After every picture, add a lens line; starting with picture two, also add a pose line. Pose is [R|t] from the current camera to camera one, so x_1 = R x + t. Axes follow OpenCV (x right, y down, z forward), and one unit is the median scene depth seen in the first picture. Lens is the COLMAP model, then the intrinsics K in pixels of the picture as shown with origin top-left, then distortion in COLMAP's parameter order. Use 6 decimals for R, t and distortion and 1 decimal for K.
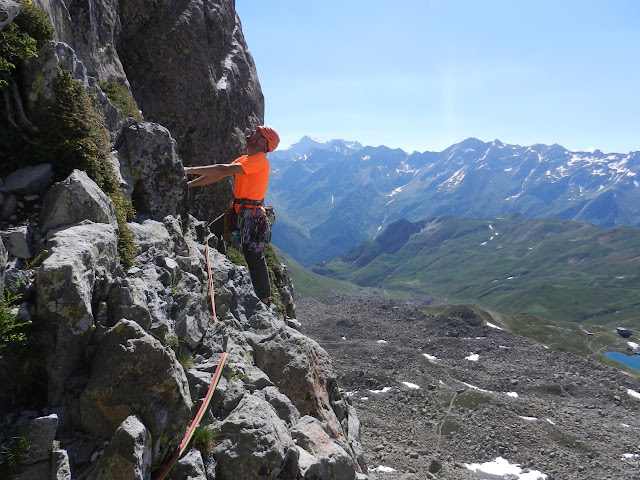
lens RADIAL K [[470.3, 0, 320.0], [0, 470.3, 240.0], [0, 0, 1]] dist [0.002717, 0.002778]
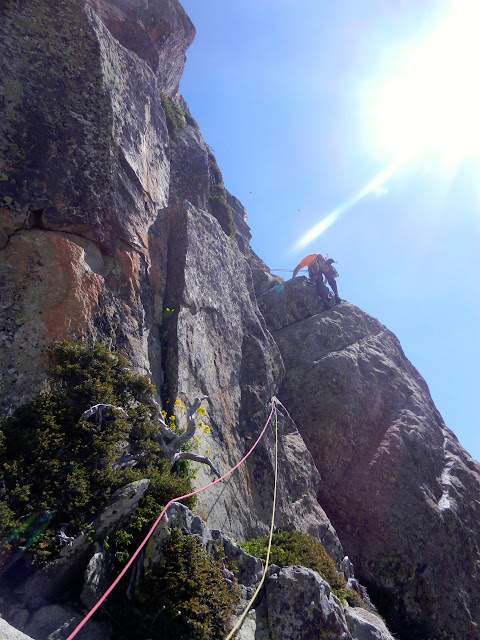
lens RADIAL K [[470.3, 0, 240.0], [0, 470.3, 320.0], [0, 0, 1]] dist [0.002717, 0.002778]
pose [[0.755592, -0.464533, -0.461832, 0.101192], [0.035356, 0.732937, -0.679377, 0.004466], [0.654087, 0.497004, 0.570226, 0.109947]]
